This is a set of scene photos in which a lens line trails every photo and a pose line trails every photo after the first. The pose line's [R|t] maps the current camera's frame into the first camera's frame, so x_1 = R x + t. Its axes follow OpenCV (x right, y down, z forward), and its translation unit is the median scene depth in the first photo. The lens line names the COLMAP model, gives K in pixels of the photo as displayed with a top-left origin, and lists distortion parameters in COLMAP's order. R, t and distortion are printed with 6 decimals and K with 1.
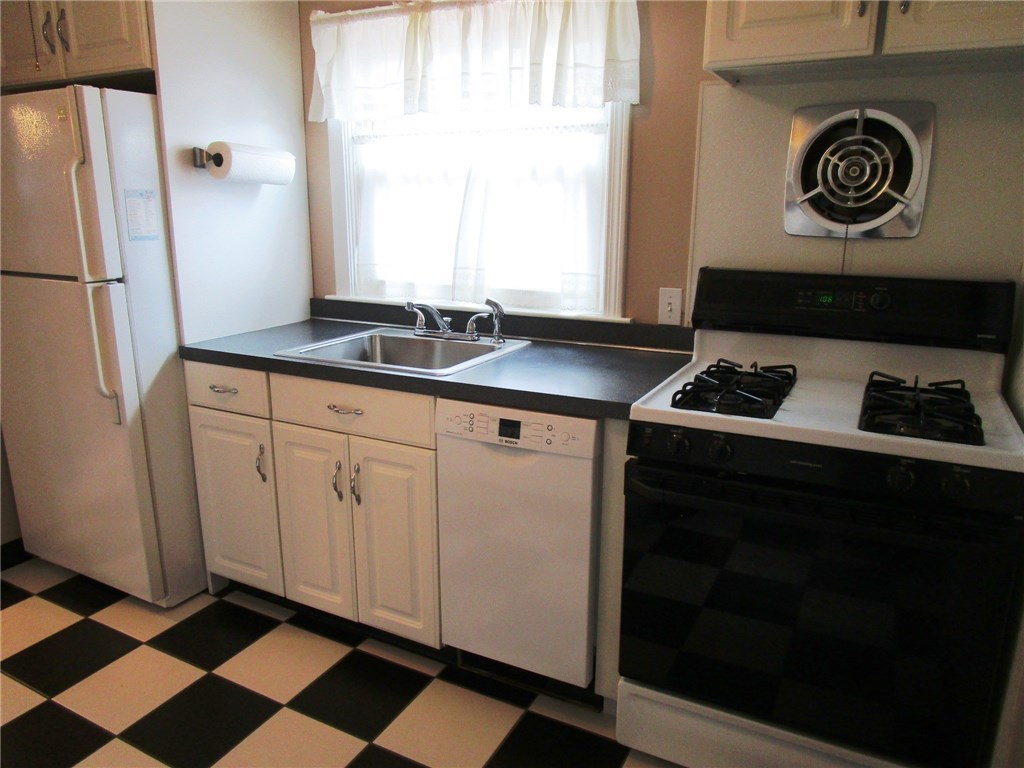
lens RADIAL K [[719.8, 0, 512.2], [0, 719.8, 383.0], [0, 0, 1]] dist [-0.026923, -0.002260]
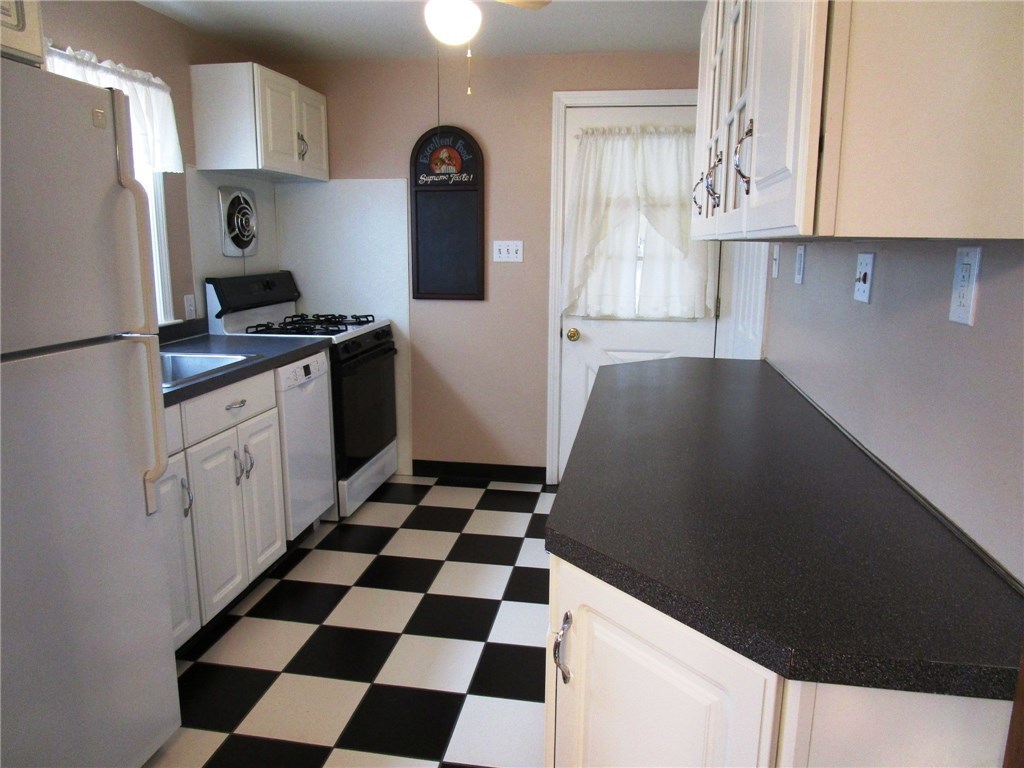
lens RADIAL K [[719.8, 0, 516.4], [0, 719.8, 381.2], [0, 0, 1]] dist [-0.026923, -0.002260]
pose [[-0.317899, -0.184154, 0.930068, -1.561931], [0.228831, 0.937055, 0.263752, -0.220642], [-0.920096, 0.296675, -0.255749, 0.881504]]
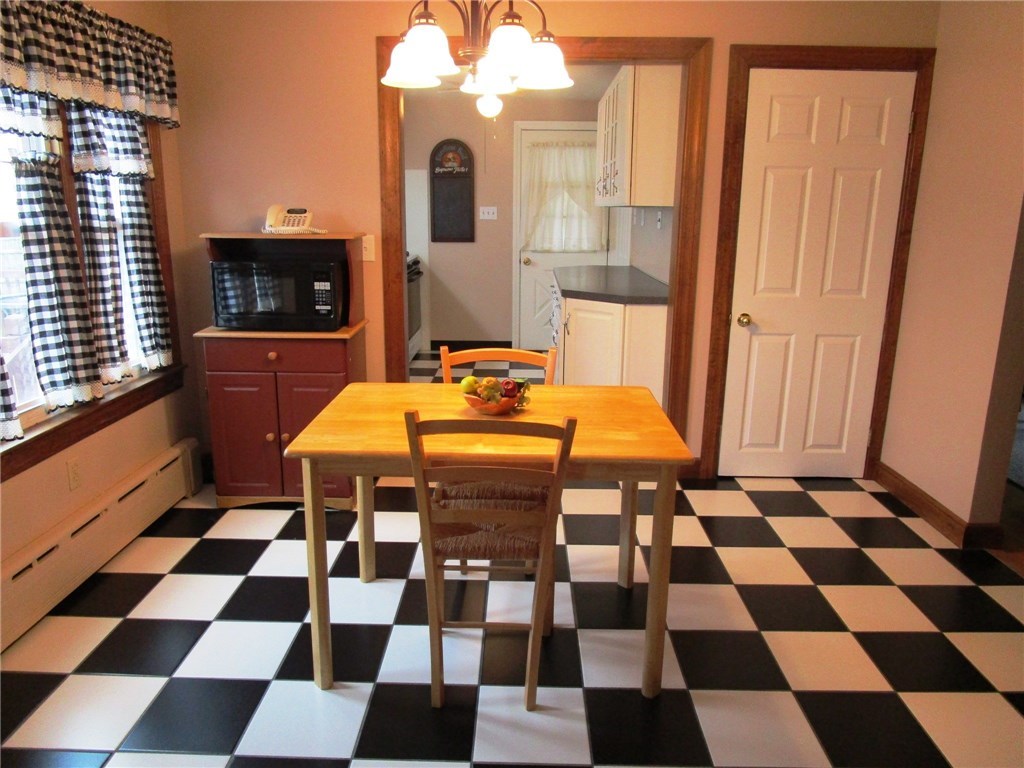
lens RADIAL K [[719.8, 0, 506.6], [0, 719.8, 382.3], [0, 0, 1]] dist [-0.026923, -0.002260]
pose [[-0.440519, -0.215427, 0.871513, -1.653207], [0.217015, 0.916437, 0.336225, -0.235808], [-0.871119, 0.337245, -0.356957, 0.940876]]
